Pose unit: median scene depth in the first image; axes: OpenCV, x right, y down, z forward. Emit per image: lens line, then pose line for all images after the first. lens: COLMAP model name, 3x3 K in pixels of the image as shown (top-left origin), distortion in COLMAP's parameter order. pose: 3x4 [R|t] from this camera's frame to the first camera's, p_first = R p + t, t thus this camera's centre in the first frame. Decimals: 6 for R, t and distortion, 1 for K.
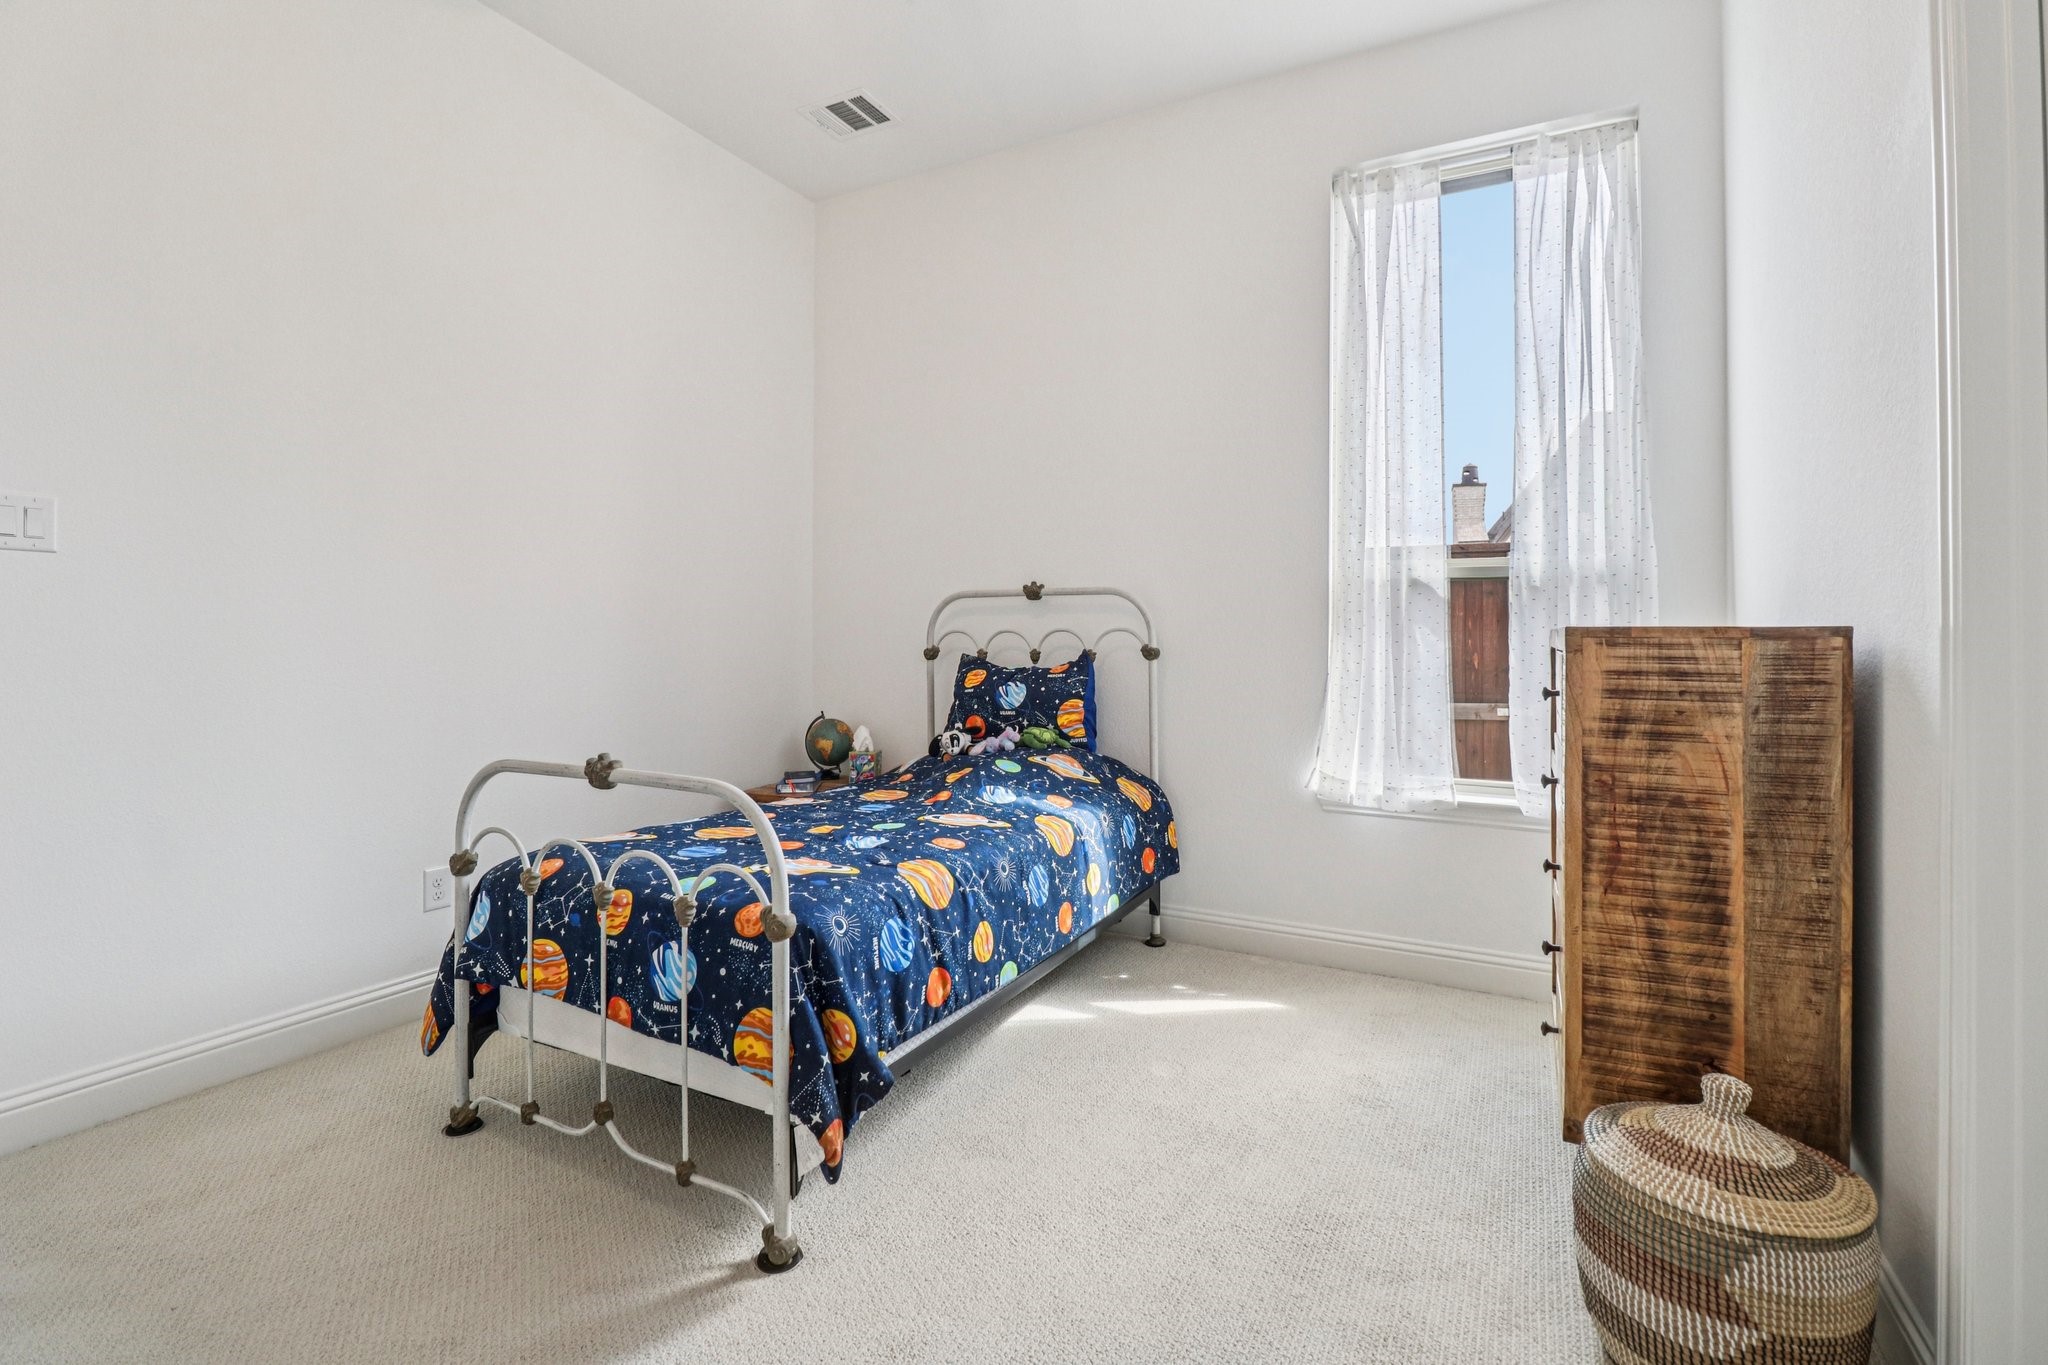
lens RADIAL K [[948.5, 0, 1013.2], [0, 948.5, 642.6], [0, 0, 1]] dist [-0.014420, -0.000224]
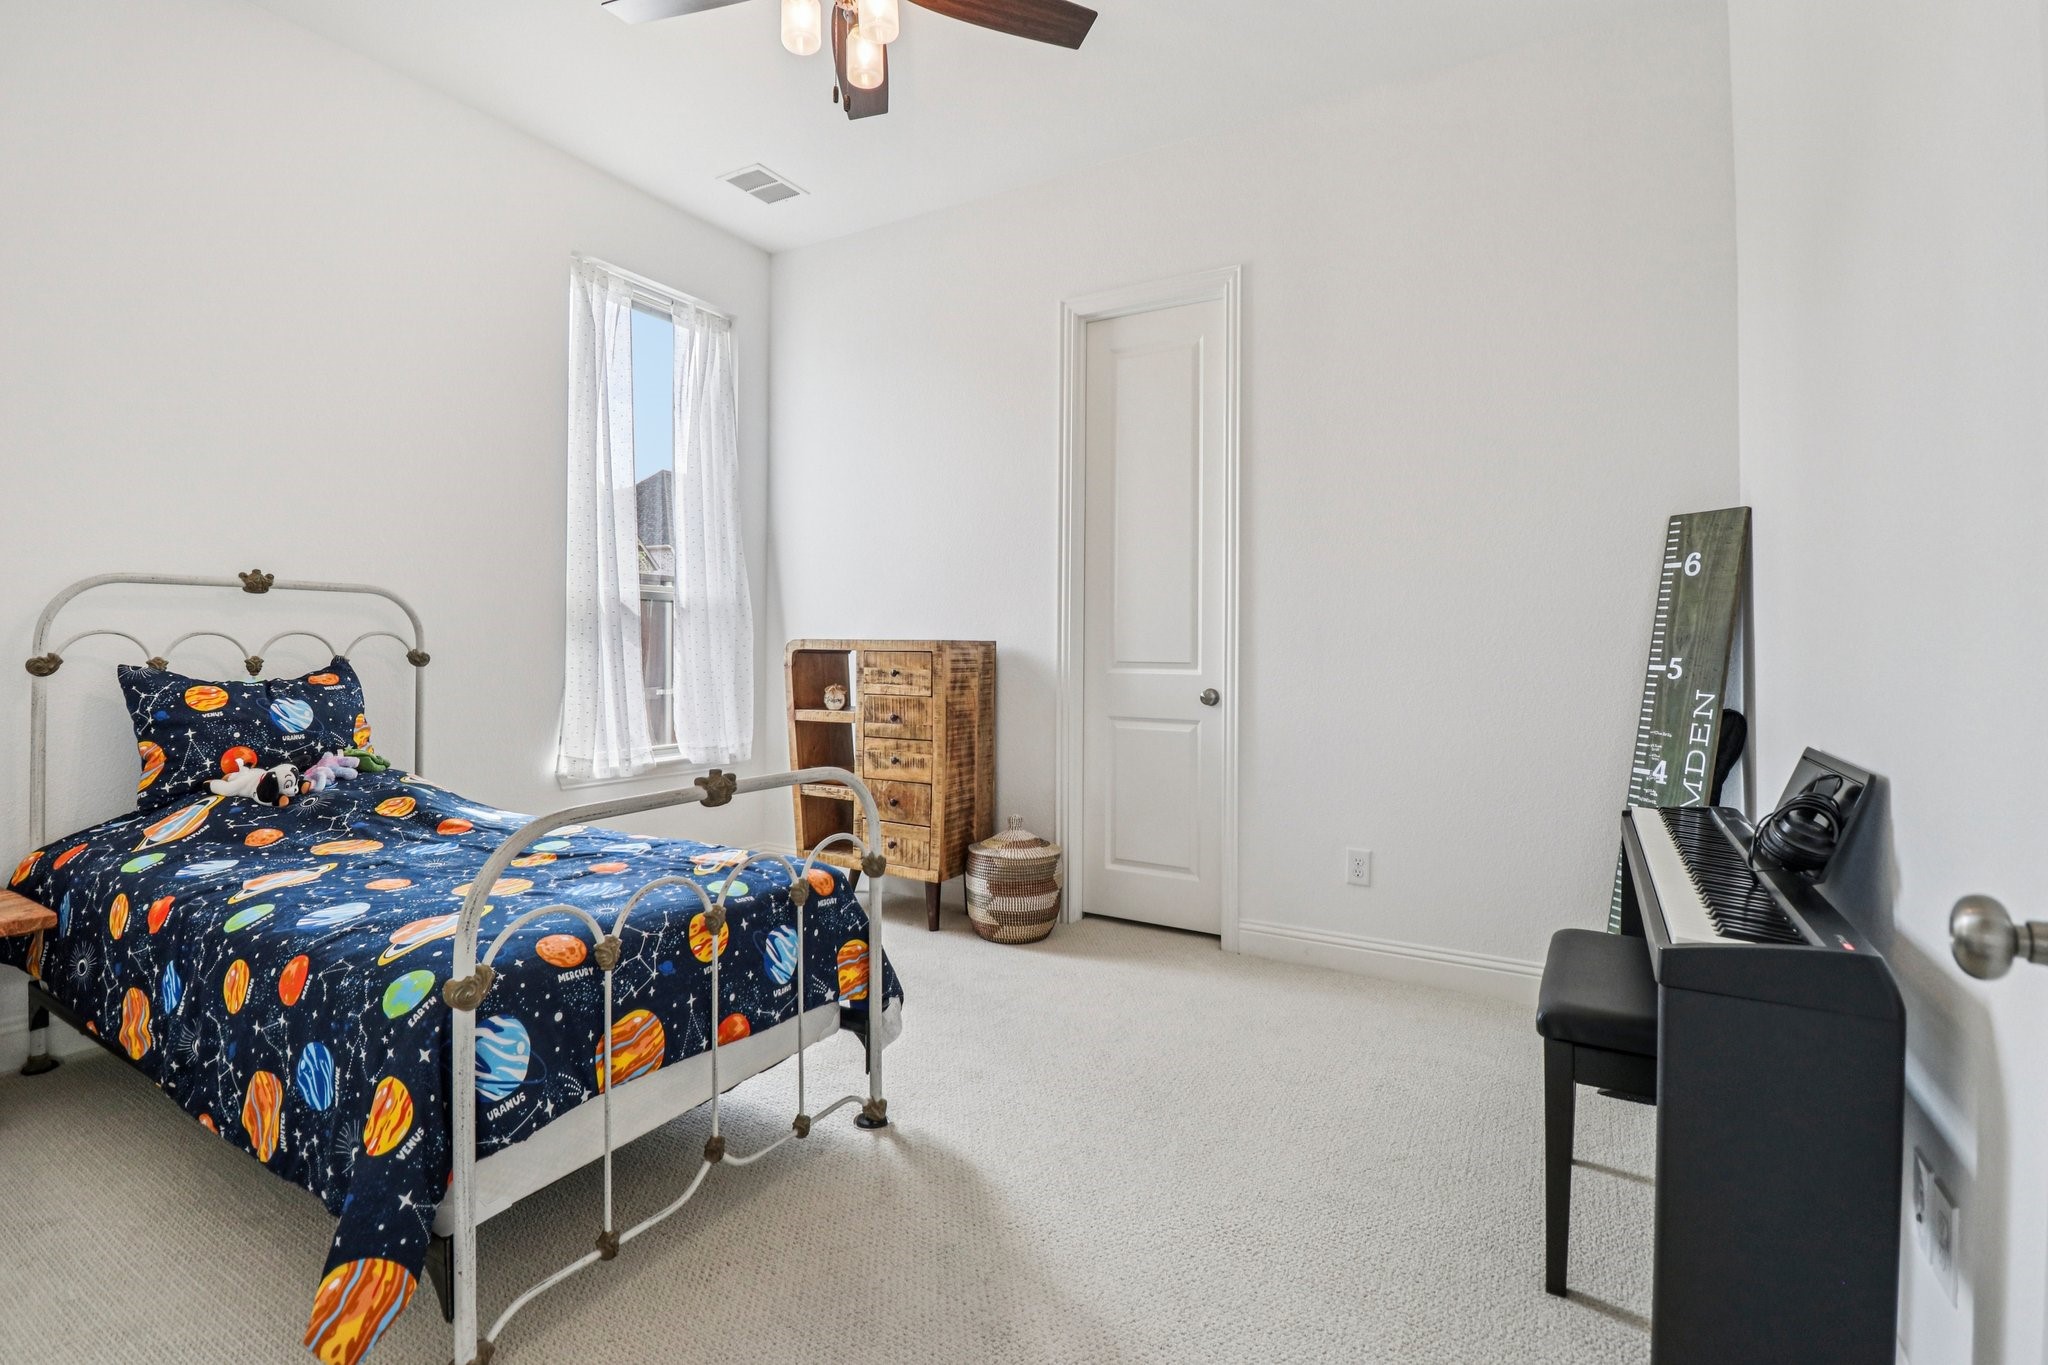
lens RADIAL K [[948.5, 0, 1013.2], [0, 948.5, 642.6], [0, 0, 1]] dist [-0.014420, -0.000224]
pose [[0.035730, 0.001444, 0.999360, -1.266475], [-0.000534, 0.999999, -0.001426, -0.006451], [-0.999361, -0.000482, 0.035731, 0.619305]]
